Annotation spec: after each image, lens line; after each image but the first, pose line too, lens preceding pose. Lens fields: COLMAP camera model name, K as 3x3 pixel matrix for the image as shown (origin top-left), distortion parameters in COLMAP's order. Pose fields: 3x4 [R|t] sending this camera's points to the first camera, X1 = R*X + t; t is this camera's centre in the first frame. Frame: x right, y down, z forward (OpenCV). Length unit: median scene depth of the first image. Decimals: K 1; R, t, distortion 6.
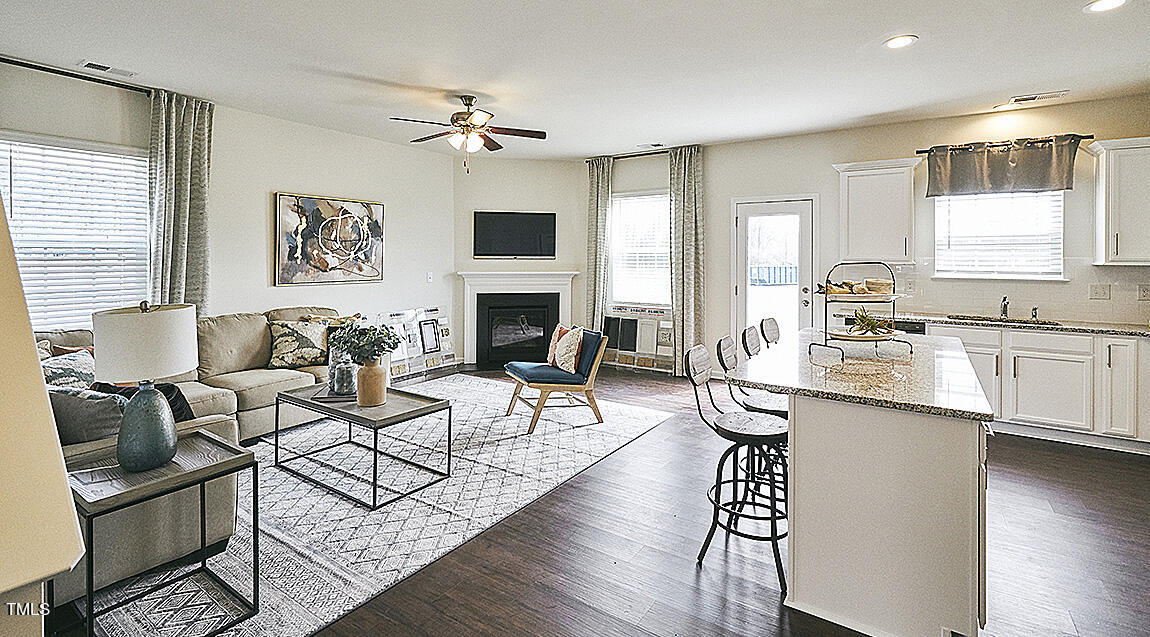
lens RADIAL K [[517.0, 0, 575.6], [0, 517.0, 256.7], [0, 0, 1]] dist [-0.000860, 0.000042]
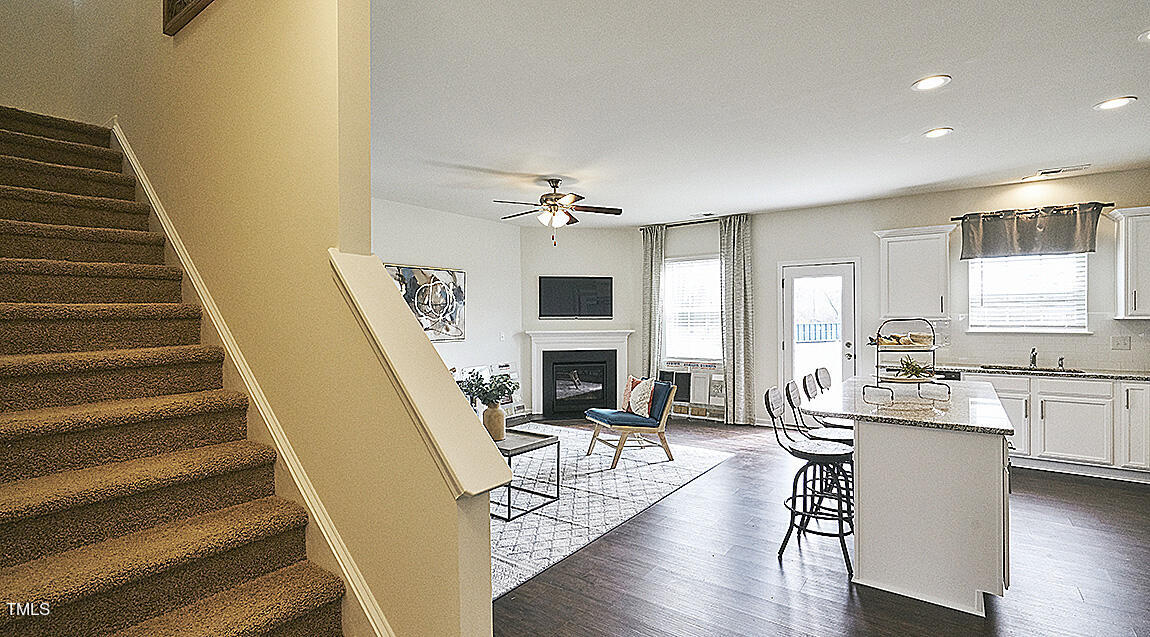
lens RADIAL K [[524.5, 0, 575.0], [0, 524.5, 318.5], [0, 0, 1]] dist [0.002186, 0.000133]
pose [[0.999270, -0.010533, -0.036735, -0.119076], [0.010684, 0.999935, 0.003920, -0.002103], [0.036691, -0.004310, 0.999317, -0.173000]]
